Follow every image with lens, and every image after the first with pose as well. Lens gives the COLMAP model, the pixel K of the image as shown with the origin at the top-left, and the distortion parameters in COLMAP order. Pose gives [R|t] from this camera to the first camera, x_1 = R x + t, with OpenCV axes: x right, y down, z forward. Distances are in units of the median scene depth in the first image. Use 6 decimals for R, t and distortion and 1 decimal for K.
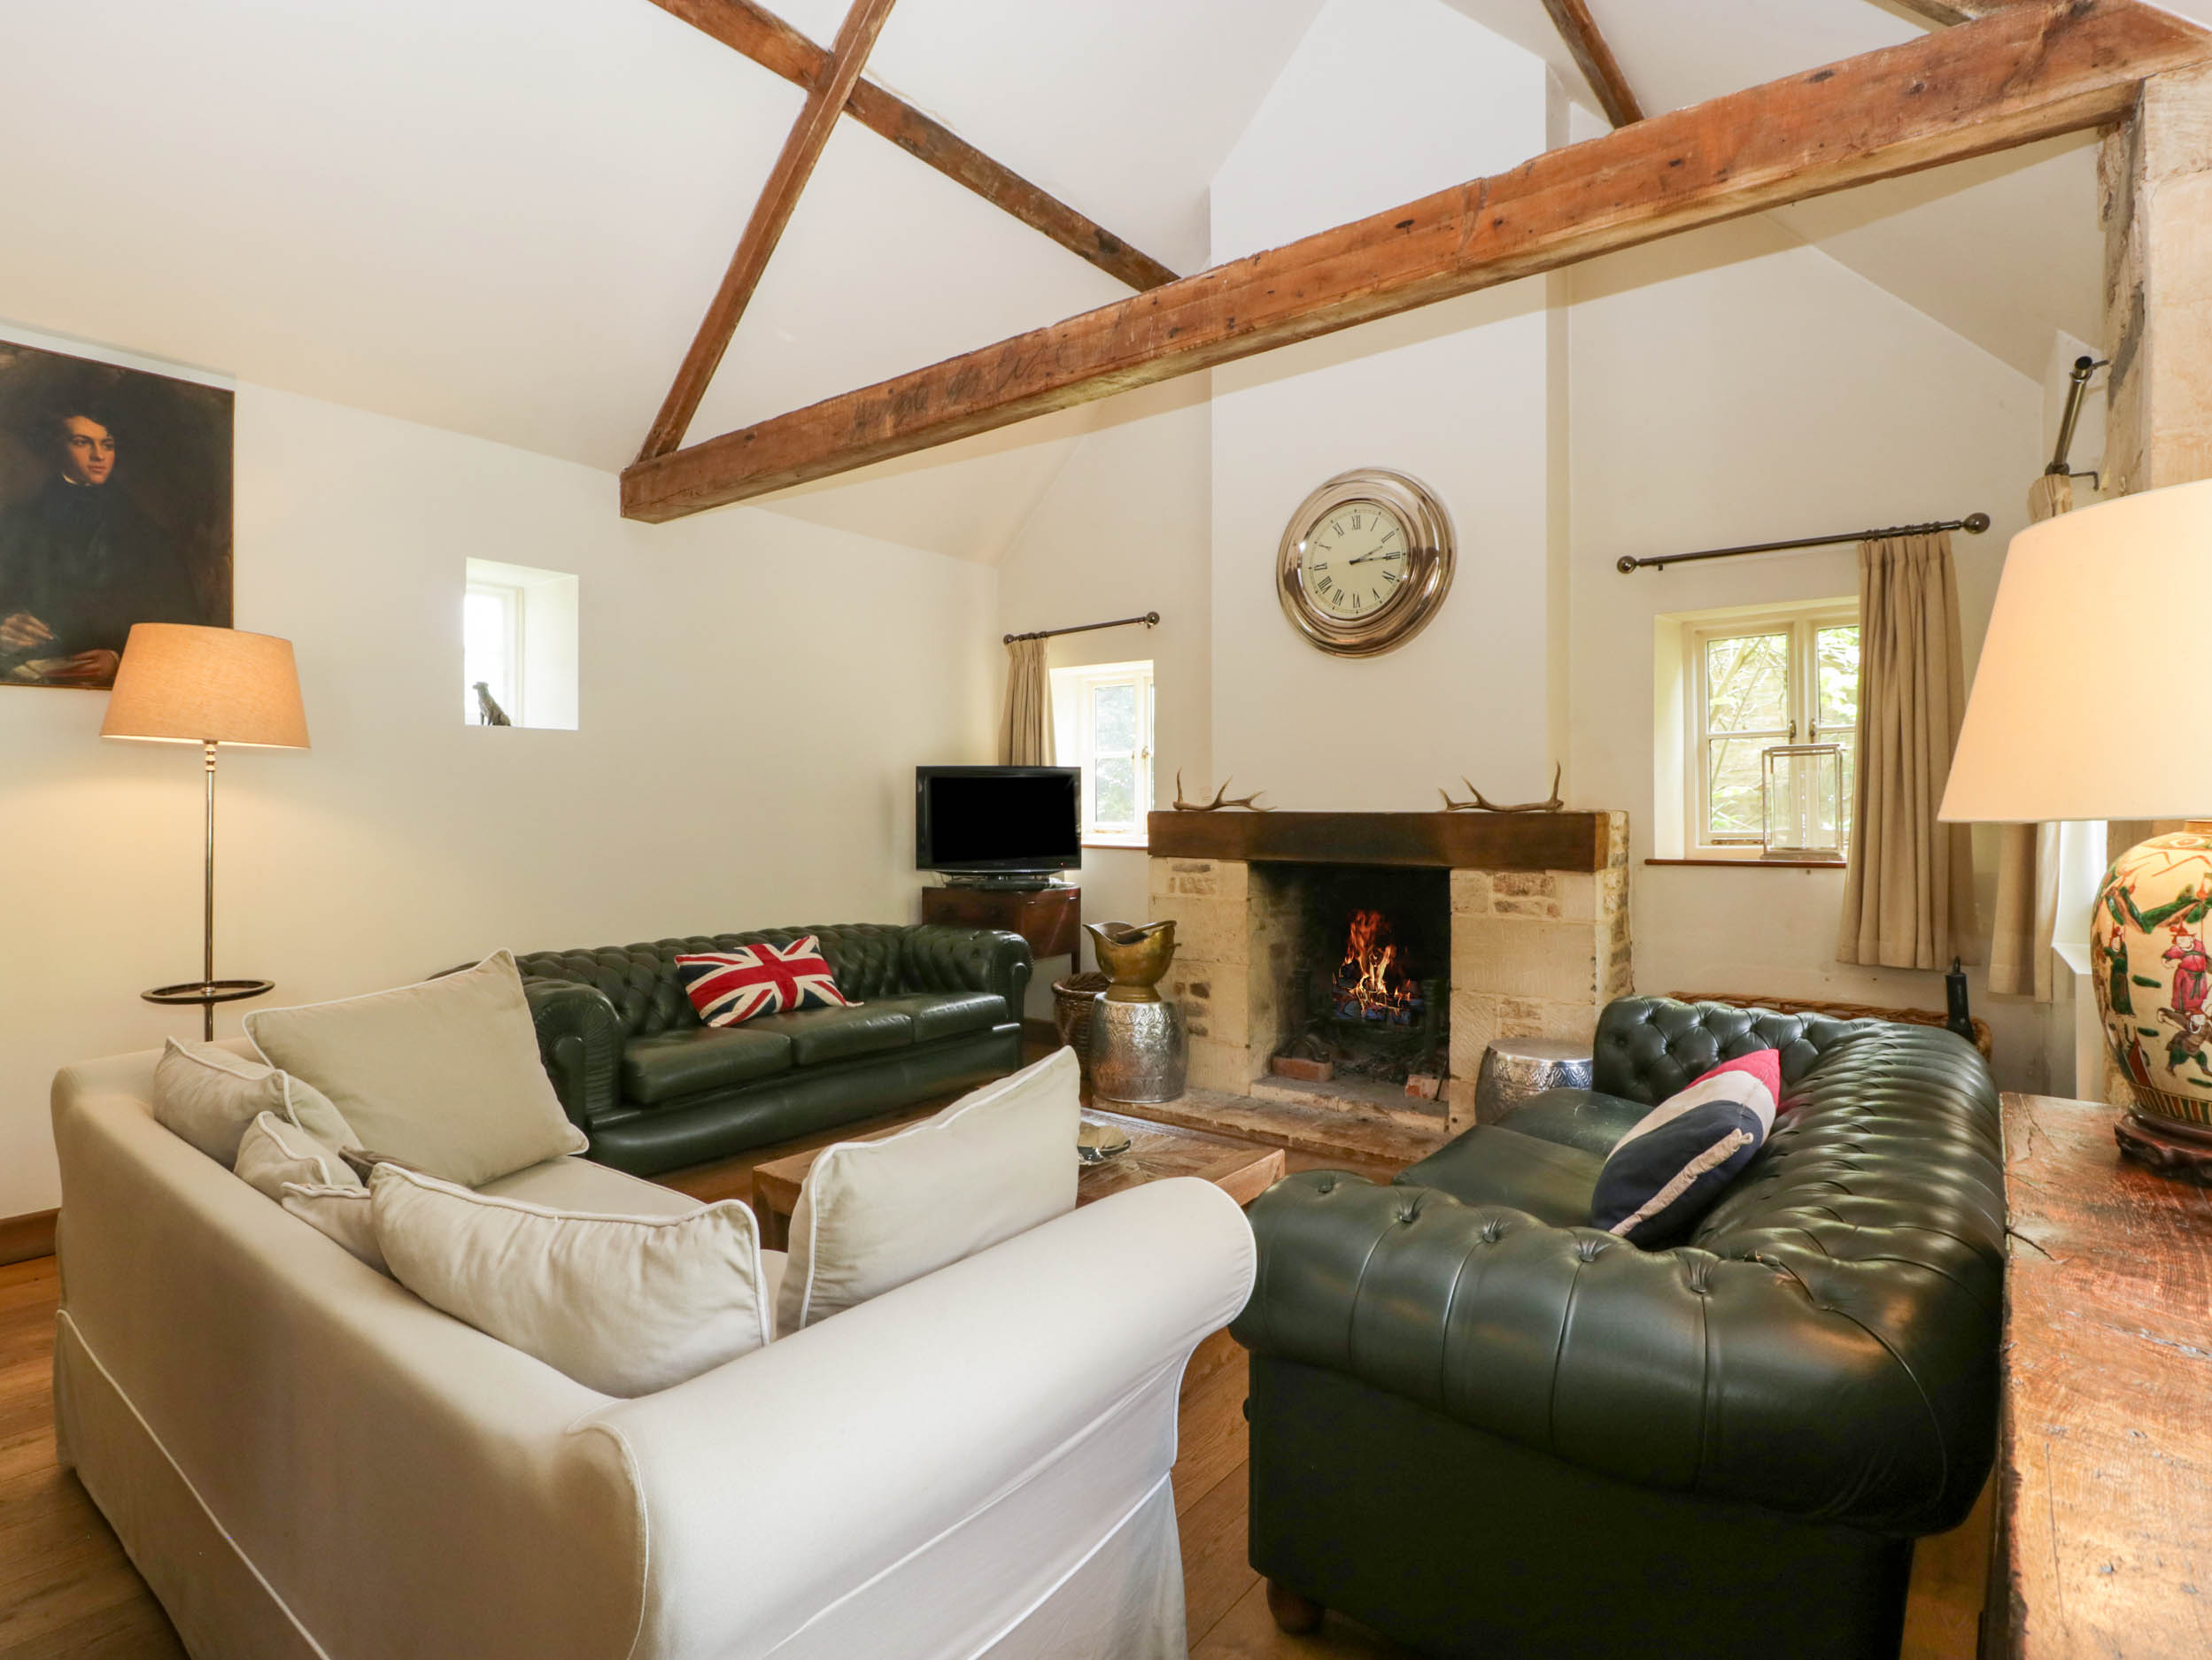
lens RADIAL K [[1142.7, 0, 1092.6], [0, 1142.7, 809.2], [0, 0, 1]] dist [0.000541, -0.015899]
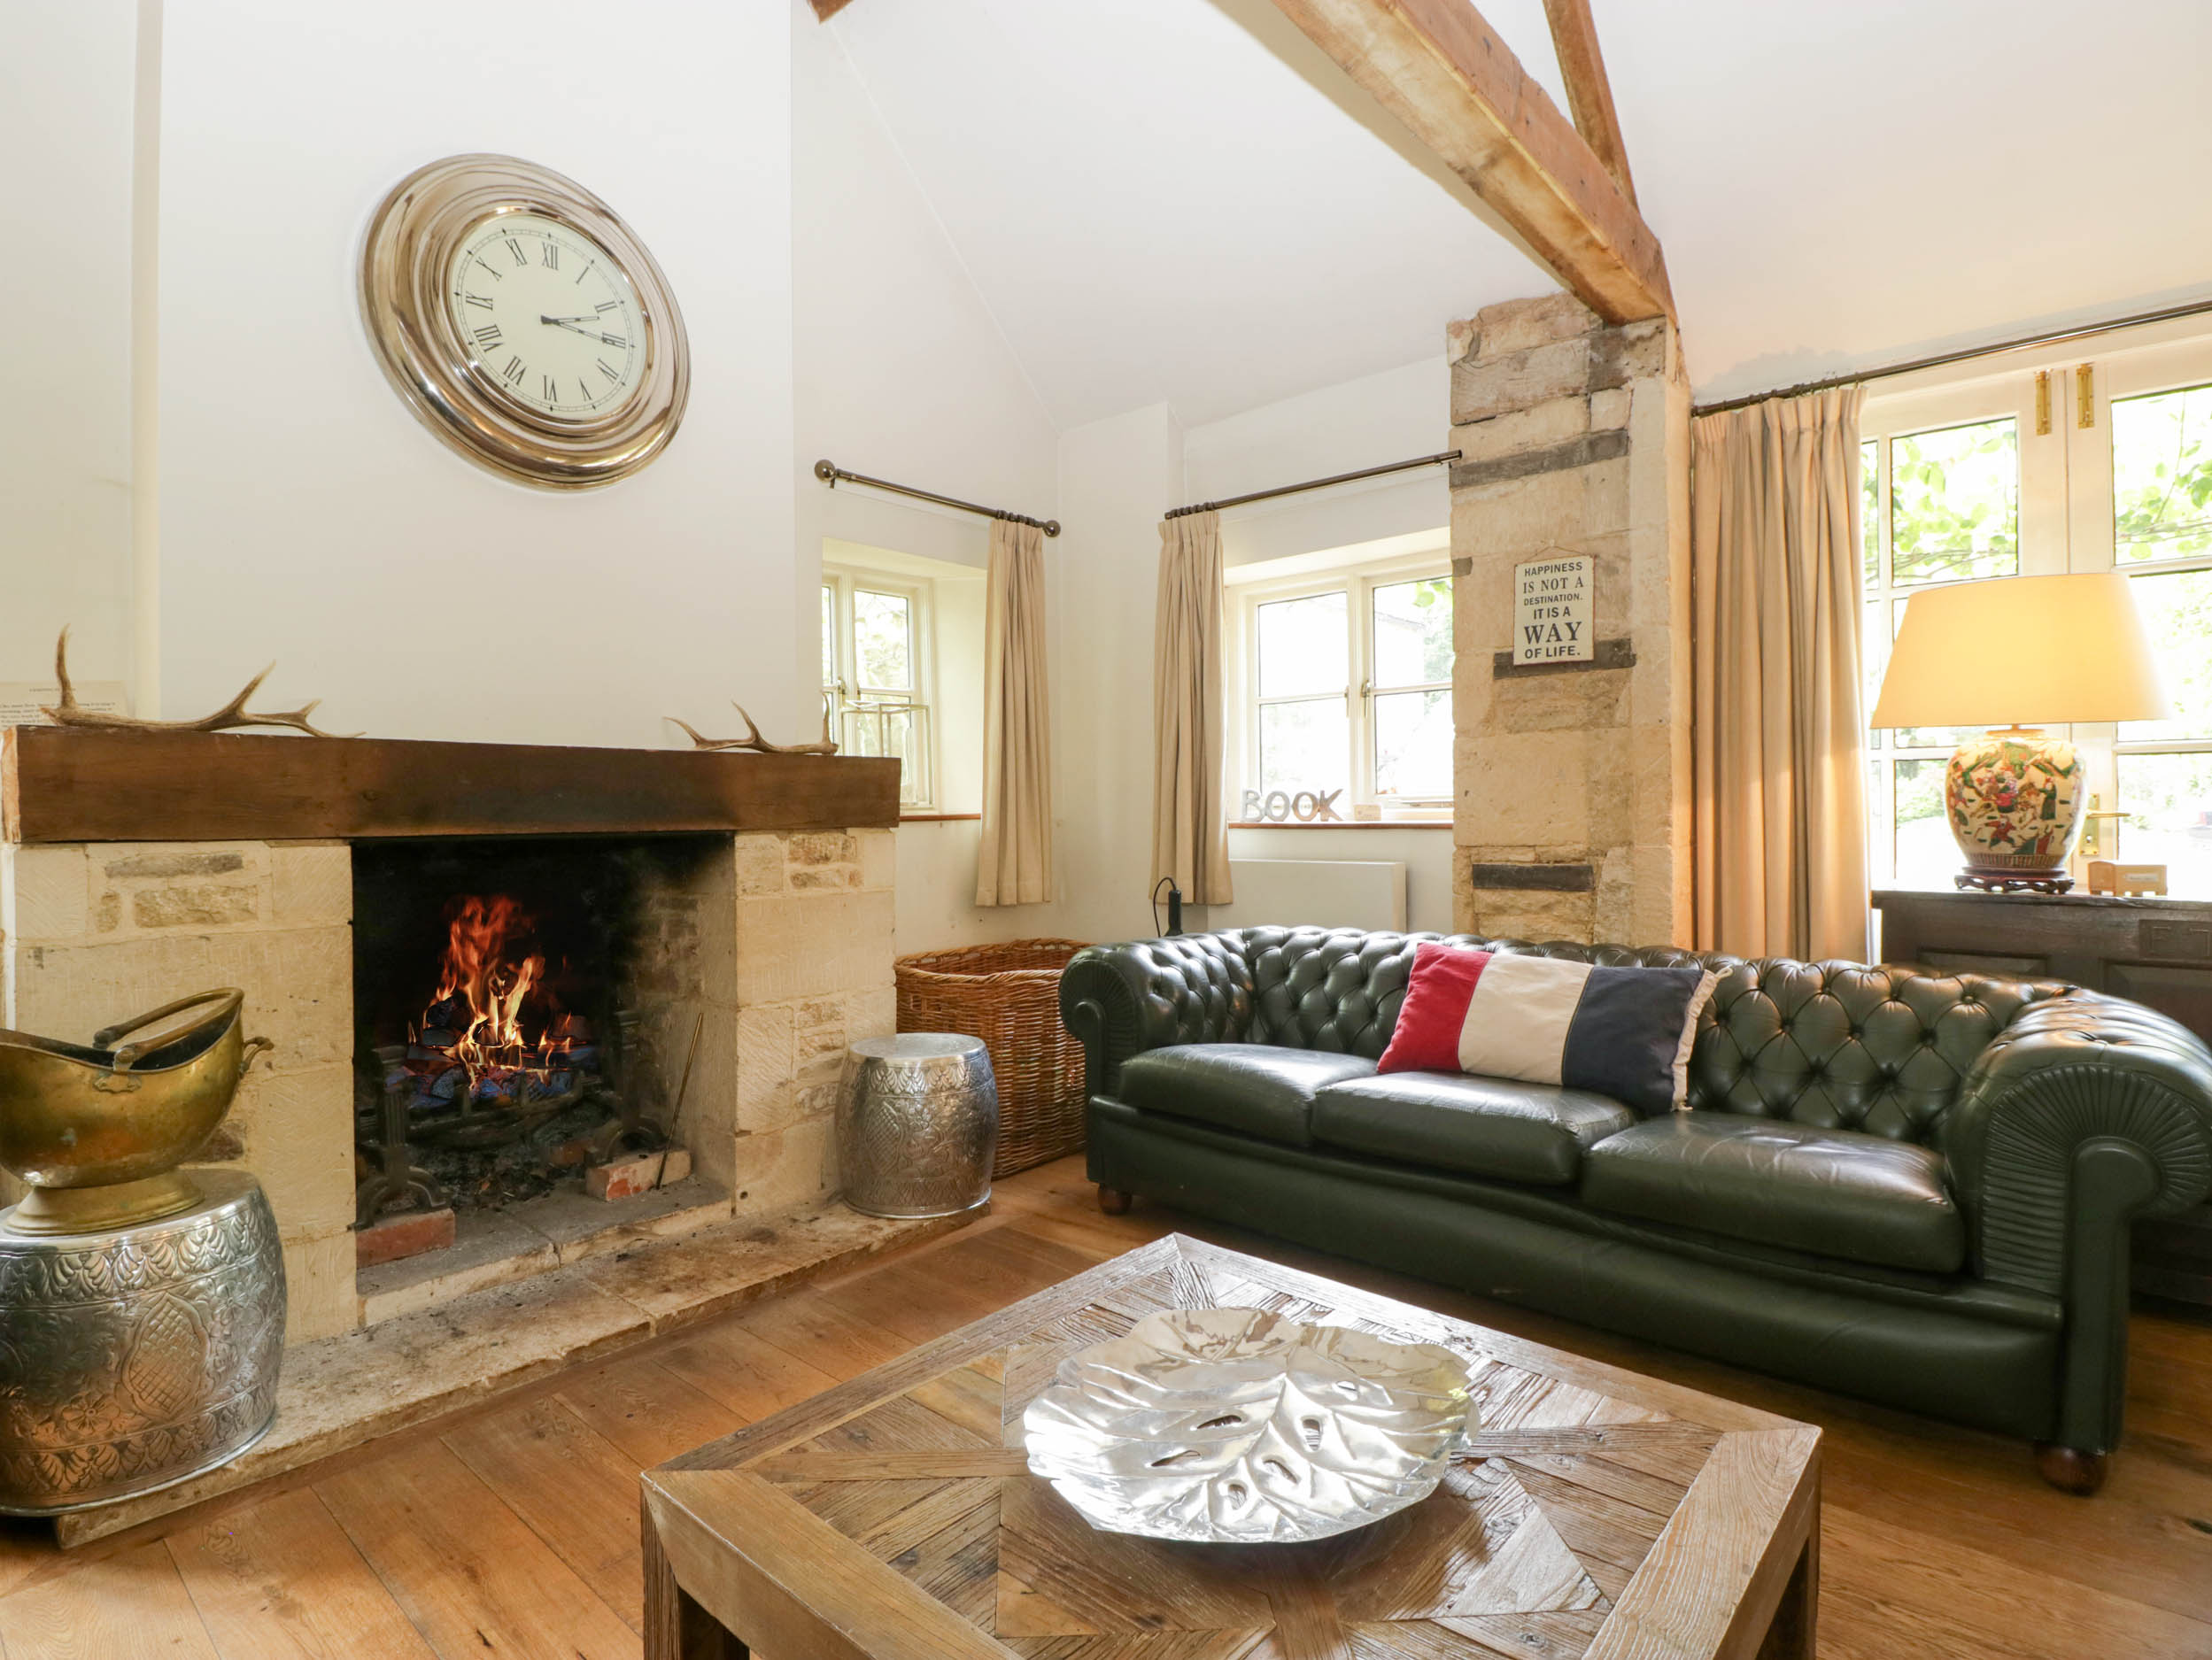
lens RADIAL K [[1142.7, 0, 1092.6], [0, 1142.7, 809.2], [0, 0, 1]] dist [0.000541, -0.015899]
pose [[0.061637, 0.000968, 0.998098, -0.337527], [0.011180, 0.999936, -0.001660, 0.038014], [-0.998036, 0.011261, 0.061623, 0.688346]]
